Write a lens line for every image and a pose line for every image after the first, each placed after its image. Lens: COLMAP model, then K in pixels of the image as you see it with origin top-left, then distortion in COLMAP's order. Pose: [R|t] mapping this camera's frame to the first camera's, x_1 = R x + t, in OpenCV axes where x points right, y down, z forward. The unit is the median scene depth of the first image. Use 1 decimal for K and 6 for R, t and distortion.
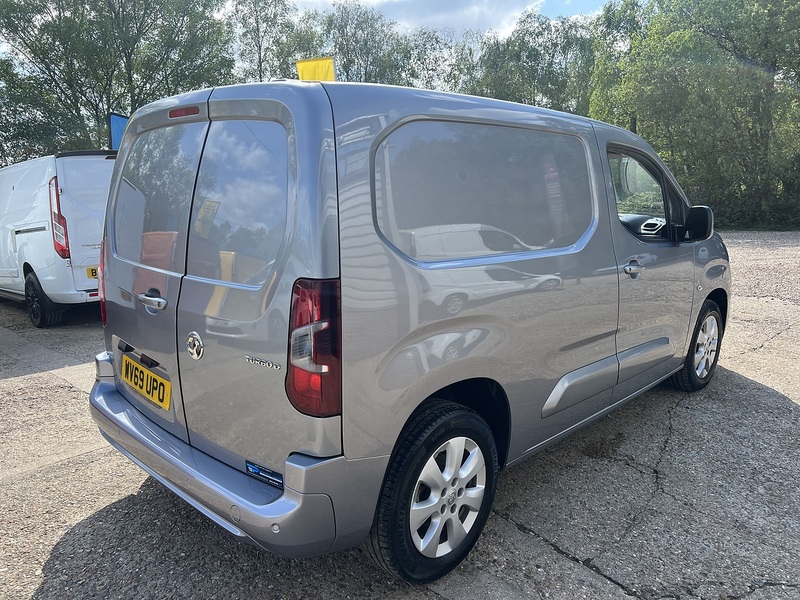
lens RADIAL K [[601.8, 0, 399.8], [0, 601.8, 301.7], [0, 0, 1]] dist [0.054568, -0.059485]
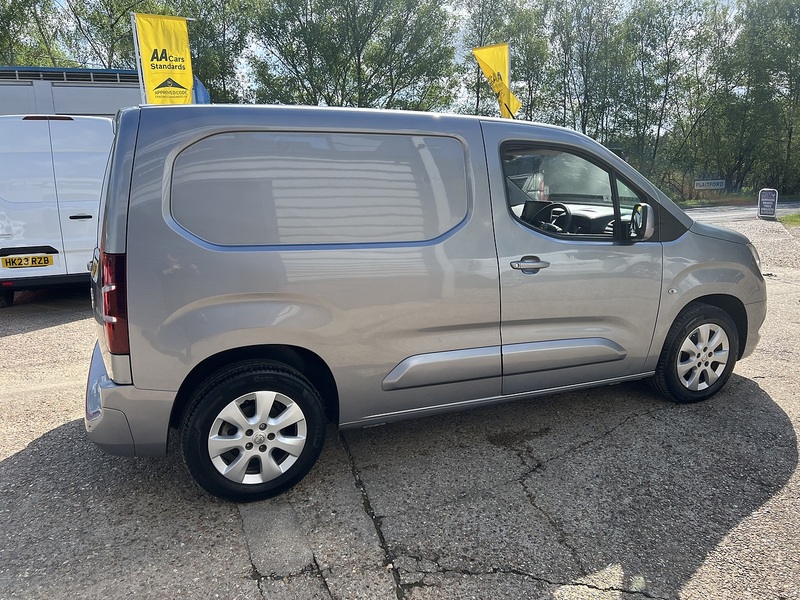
lens RADIAL K [[603.3, 0, 398.7], [0, 603.3, 299.8], [0, 0, 1]] dist [0.040517, -0.035958]
pose [[0.925977, 0.080956, -0.368800, 0.726850], [-0.071971, 0.996680, 0.038080, -0.024002], [0.370658, -0.008718, 0.928728, -0.034660]]
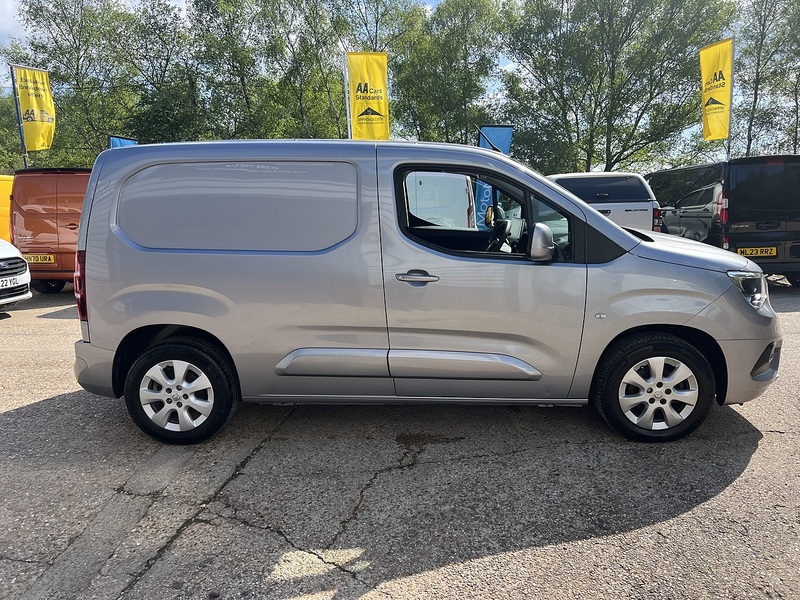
lens RADIAL K [[603.3, 0, 397.0], [0, 603.3, 299.2], [0, 0, 1]] dist [0.040517, -0.035958]
pose [[0.667009, 0.136944, -0.732356, 1.516195], [-0.129664, 0.989299, 0.066895, -0.109979], [0.733679, 0.050341, 0.677628, 0.300799]]
